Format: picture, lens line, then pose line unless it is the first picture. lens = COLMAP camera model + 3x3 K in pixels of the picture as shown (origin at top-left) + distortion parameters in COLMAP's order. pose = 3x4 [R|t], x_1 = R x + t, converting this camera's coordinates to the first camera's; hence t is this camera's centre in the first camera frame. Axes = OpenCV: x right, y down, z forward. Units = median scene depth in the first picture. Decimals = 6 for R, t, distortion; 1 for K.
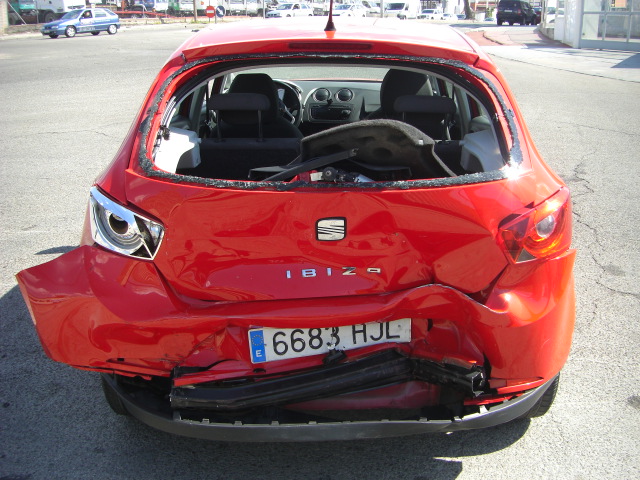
lens RADIAL K [[715.3, 0, 320.0], [0, 715.3, 240.0], [0, 0, 1]] dist [-0.170964, 0.078210]
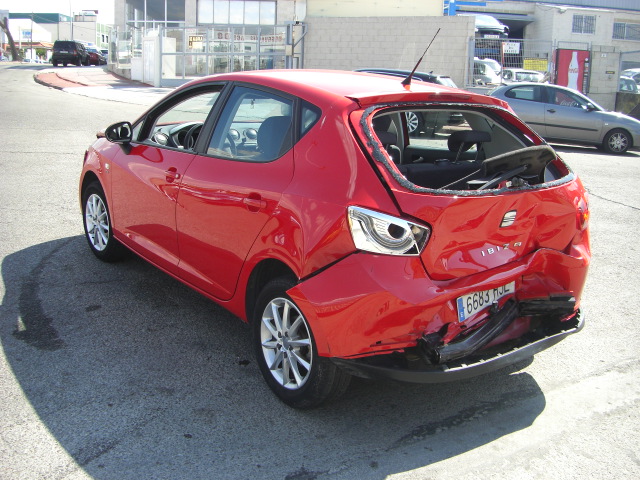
lens RADIAL K [[715.3, 0, 320.0], [0, 715.3, 240.0], [0, 0, 1]] dist [-0.170964, 0.078210]
pose [[0.802666, -0.114131, 0.585407, -1.086163], [0.145570, 0.989325, -0.006717, -0.016799], [-0.578392, 0.090609, 0.810711, 0.014697]]
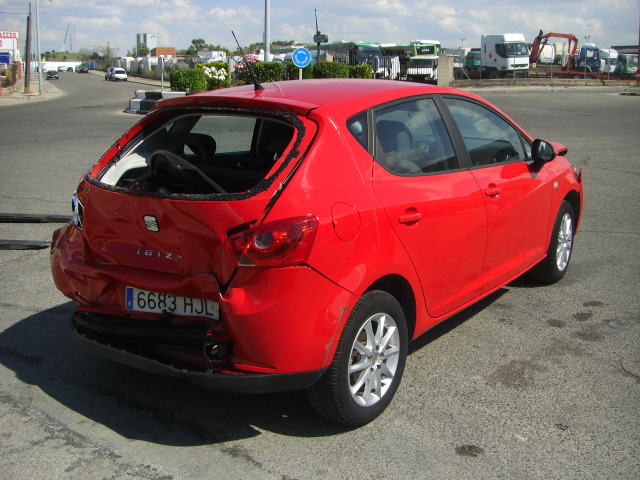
lens RADIAL K [[715.3, 0, 320.0], [0, 715.3, 240.0], [0, 0, 1]] dist [-0.170964, 0.078210]
pose [[0.805459, 0.130093, -0.578197, 1.046950], [-0.175995, 0.984105, -0.023749, -0.006510], [0.565917, 0.120888, 0.815551, 0.004046]]
